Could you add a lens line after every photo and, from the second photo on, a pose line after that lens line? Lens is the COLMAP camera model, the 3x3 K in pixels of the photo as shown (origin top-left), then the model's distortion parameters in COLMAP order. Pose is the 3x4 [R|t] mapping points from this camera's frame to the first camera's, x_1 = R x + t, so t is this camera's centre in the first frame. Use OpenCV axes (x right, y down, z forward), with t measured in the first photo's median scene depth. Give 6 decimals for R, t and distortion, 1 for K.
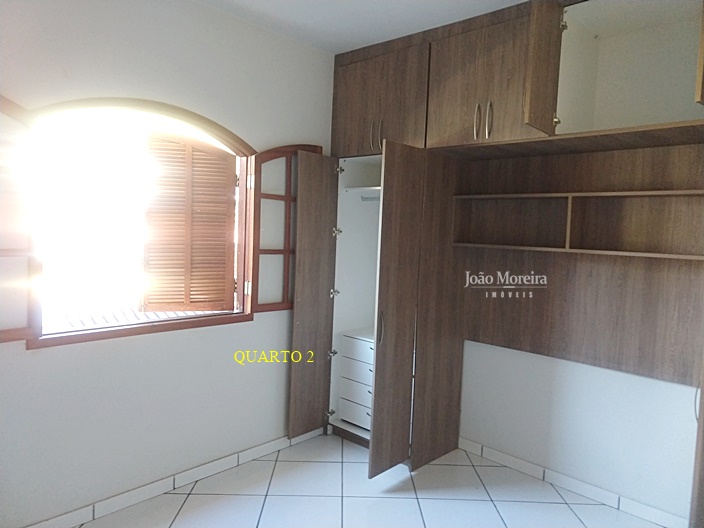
lens RADIAL K [[488.1, 0, 342.2], [0, 488.1, 260.8], [0, 0, 1]] dist [0.009752, -0.003342]
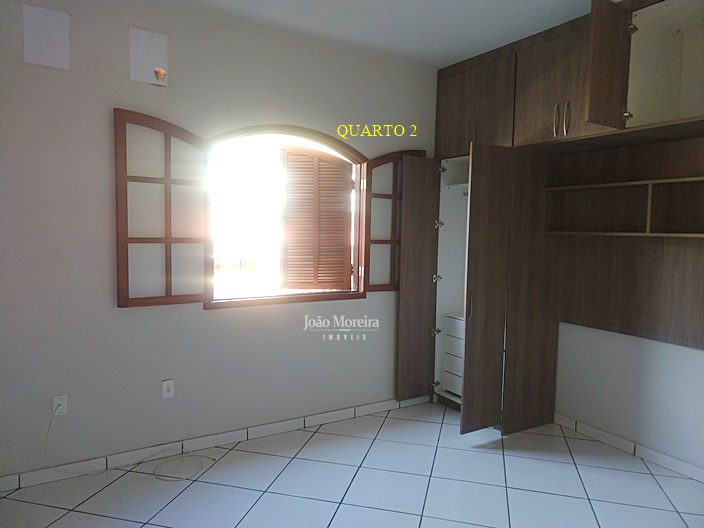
lens RADIAL K [[484.8, 0, 339.2], [0, 484.8, 265.2], [0, 0, 1]] dist [-0.003866, -0.003256]
pose [[0.957440, -0.000109, -0.288633, 0.102816], [0.002018, 0.999978, 0.006316, 0.032007], [0.288626, -0.006630, 0.957419, -0.173482]]
